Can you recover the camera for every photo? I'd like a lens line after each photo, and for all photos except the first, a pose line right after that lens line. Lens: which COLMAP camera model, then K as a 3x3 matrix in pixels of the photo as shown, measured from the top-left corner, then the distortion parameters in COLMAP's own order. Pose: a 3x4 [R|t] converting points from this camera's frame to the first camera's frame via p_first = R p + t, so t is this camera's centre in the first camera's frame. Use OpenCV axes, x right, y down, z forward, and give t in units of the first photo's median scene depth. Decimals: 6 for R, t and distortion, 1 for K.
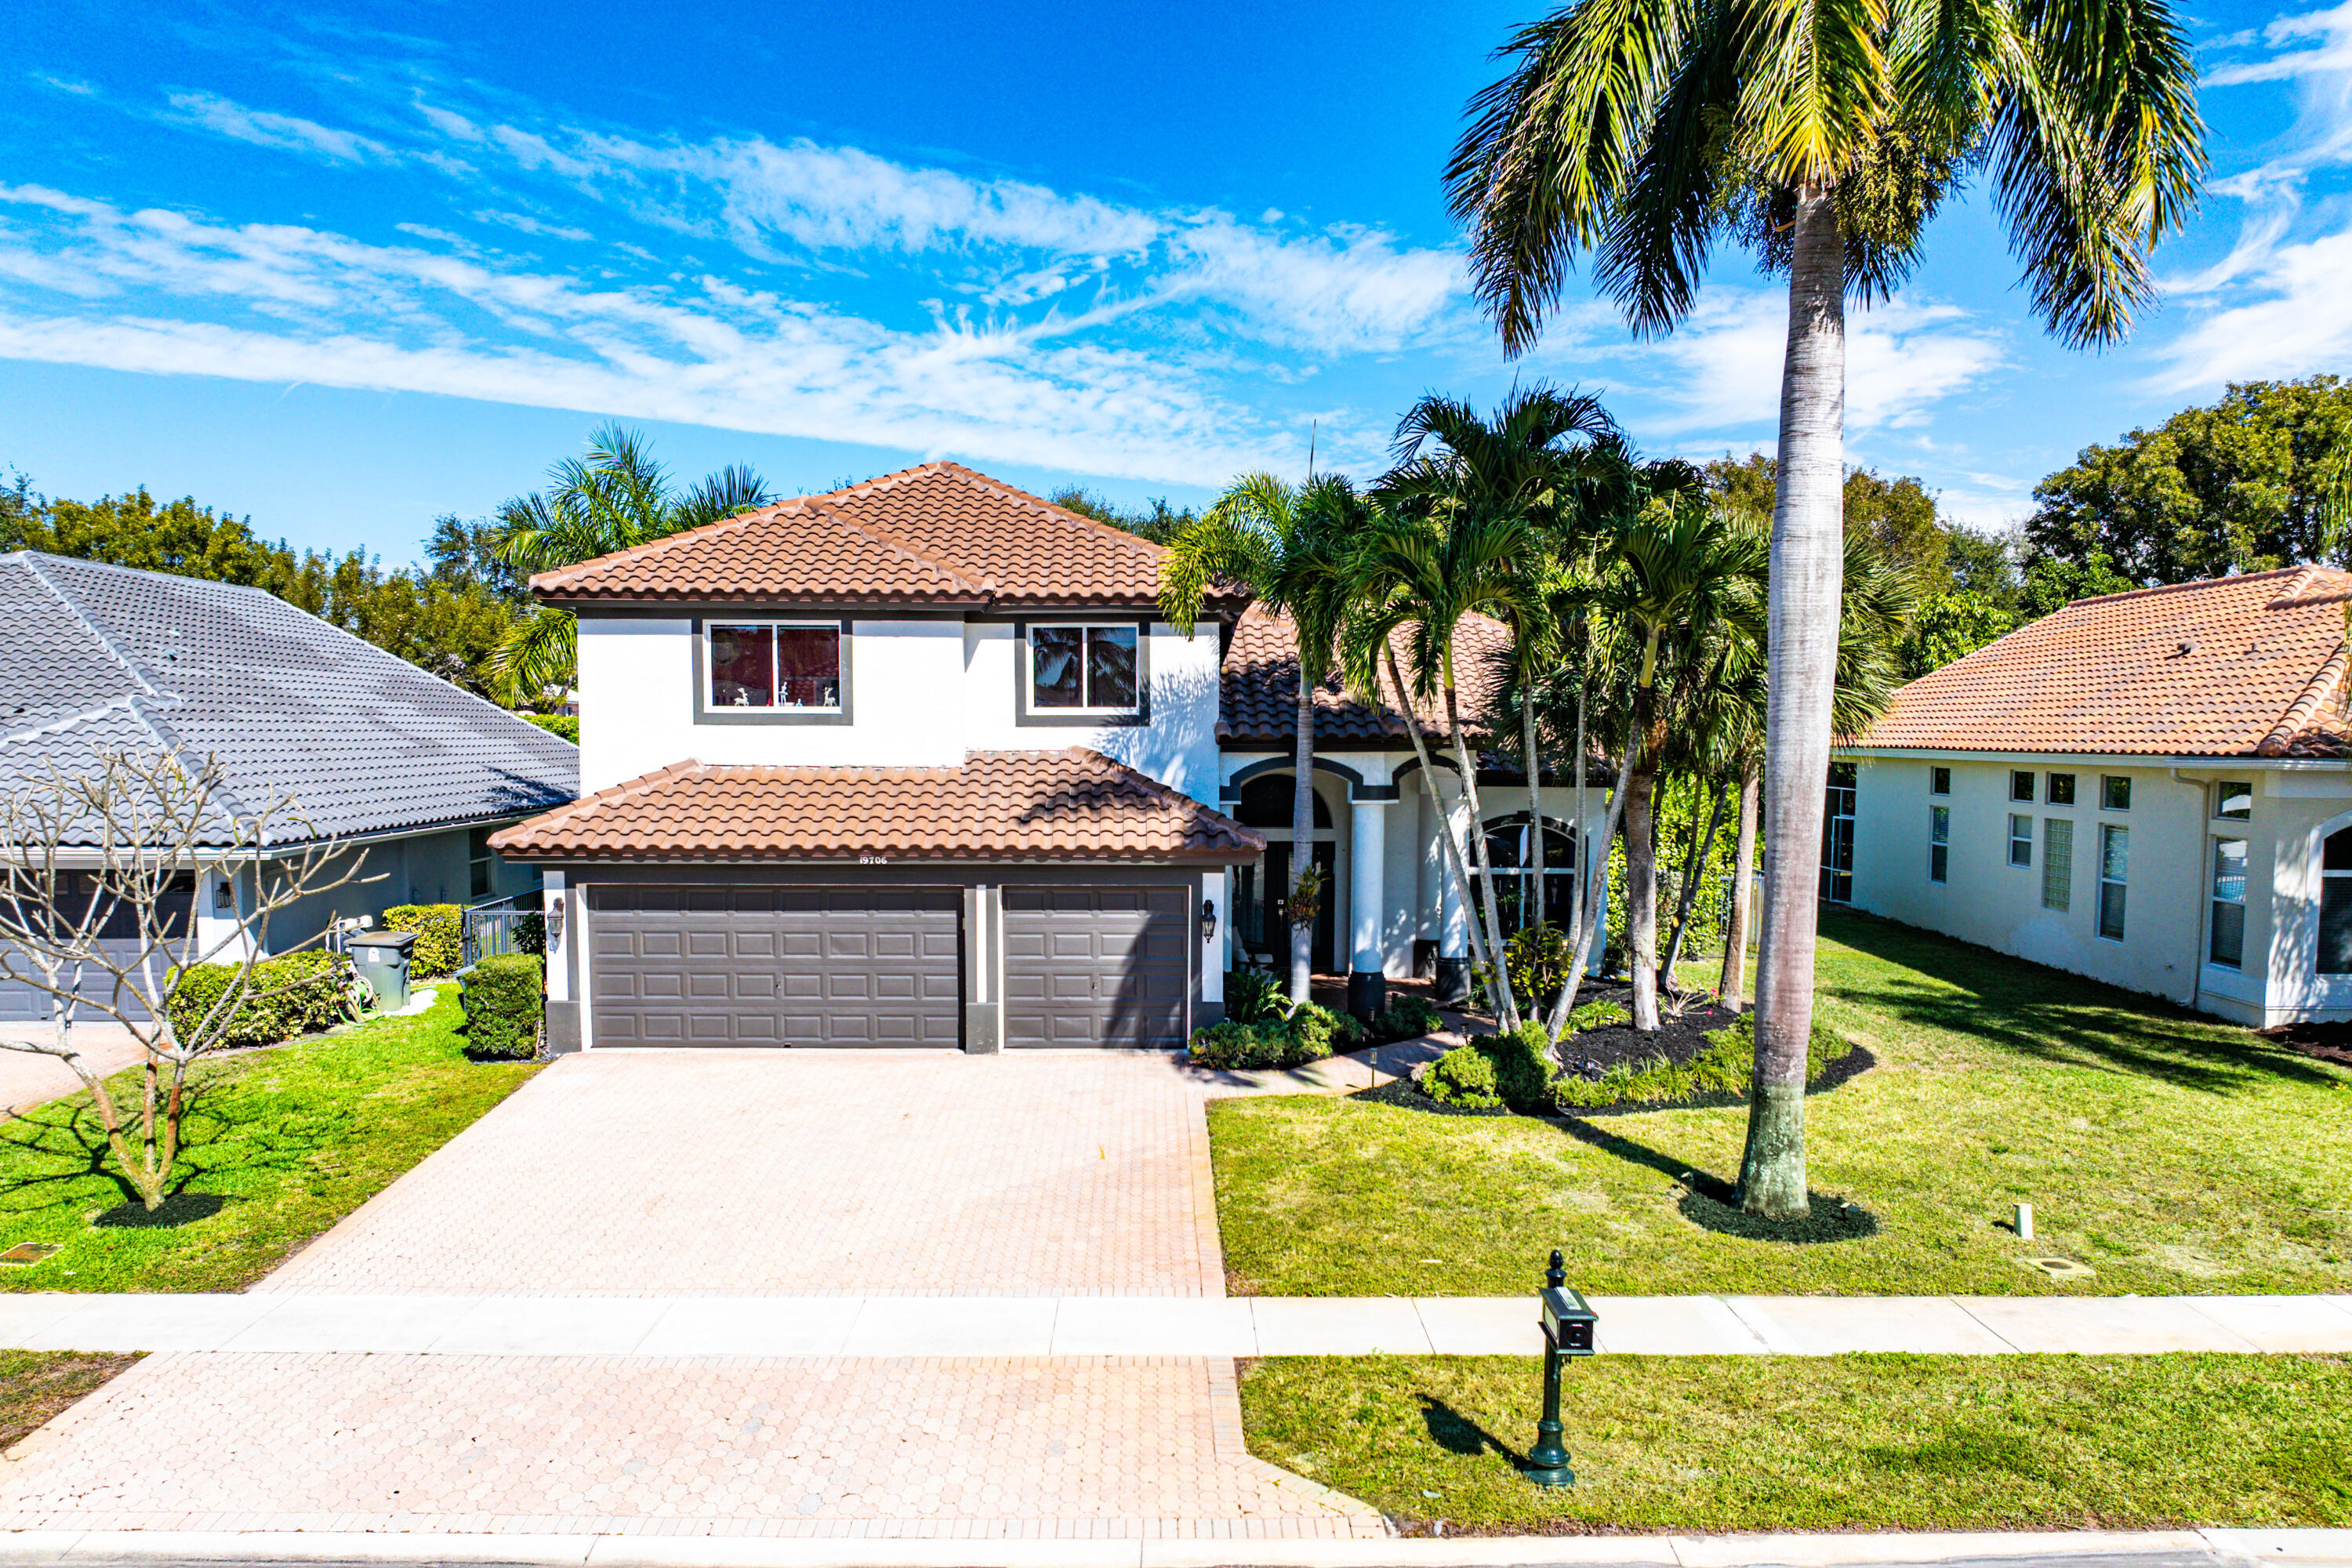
lens RADIAL K [[1598.0, 0, 1173.6], [0, 1598.0, 859.8], [0, 0, 1]] dist [-0.040877, -0.002269]
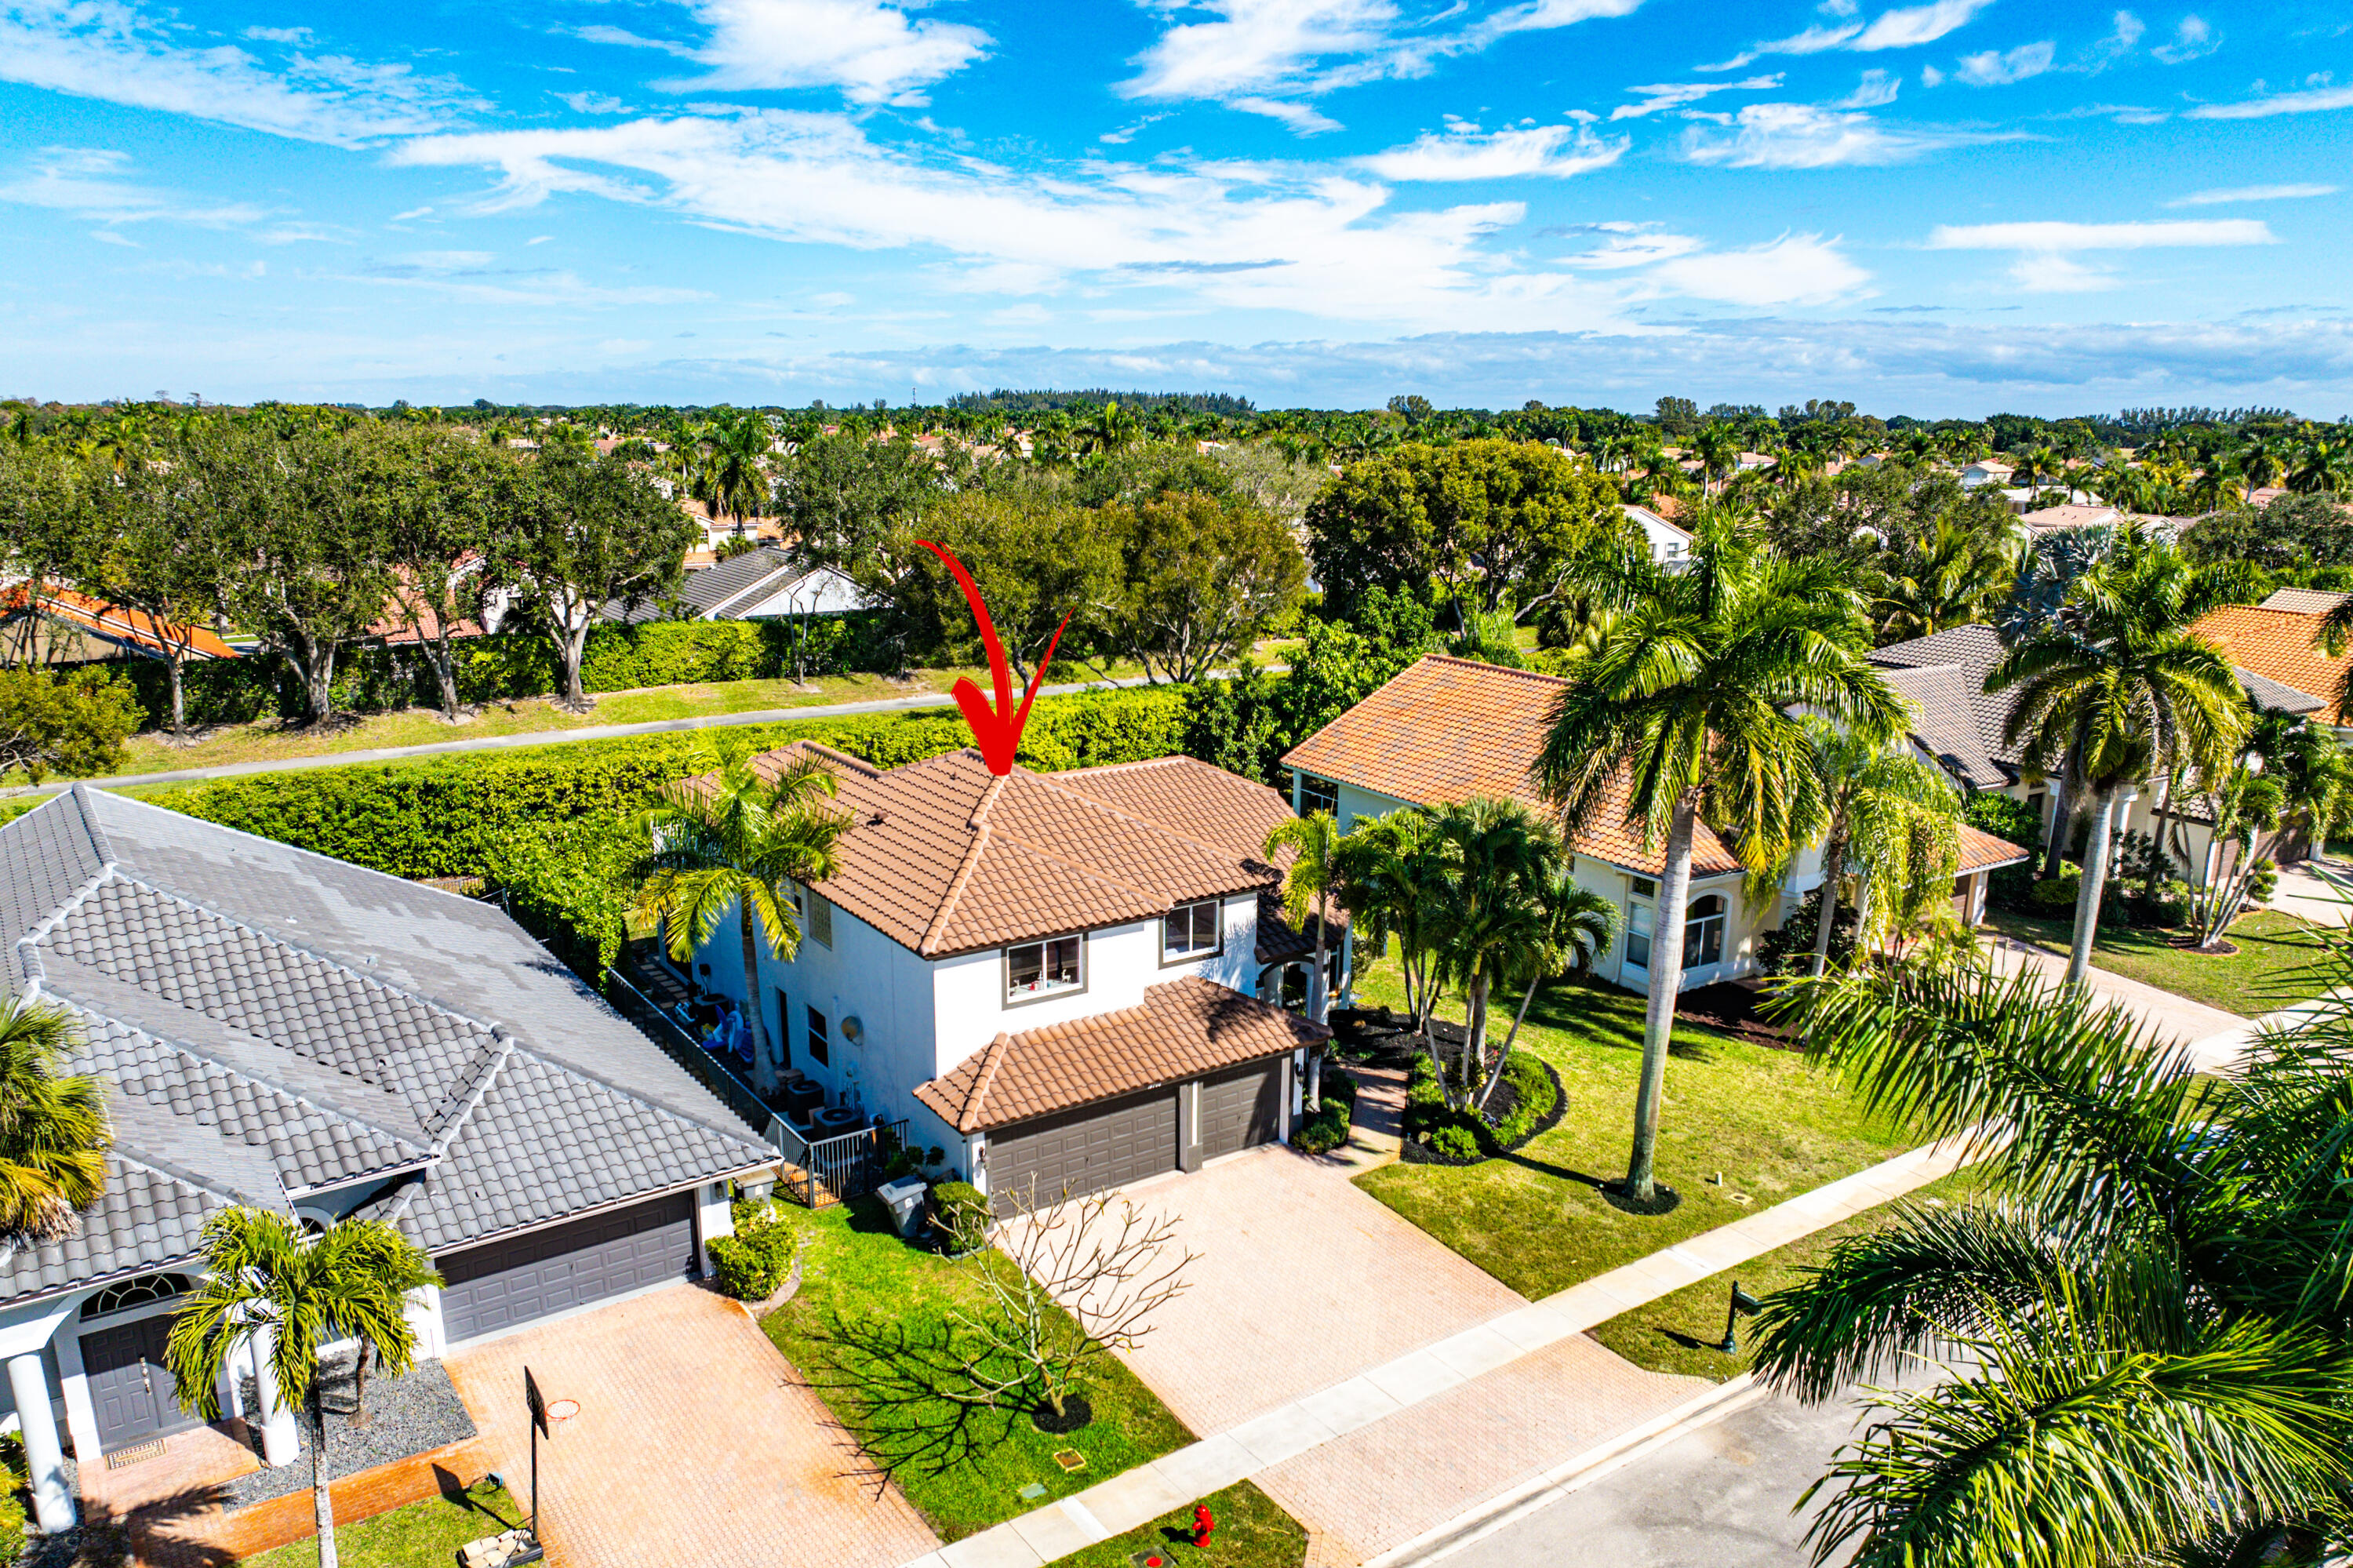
lens RADIAL K [[1556.1, 0, 1176.5], [0, 1556.1, 784.0], [0, 0, 1]] dist [-0.036719, -0.002198]
pose [[0.842000, -0.111739, 0.527779, -0.987459], [0.043719, 0.989230, 0.139687, -0.539440], [-0.537703, -0.094543, 0.837817, -0.383735]]
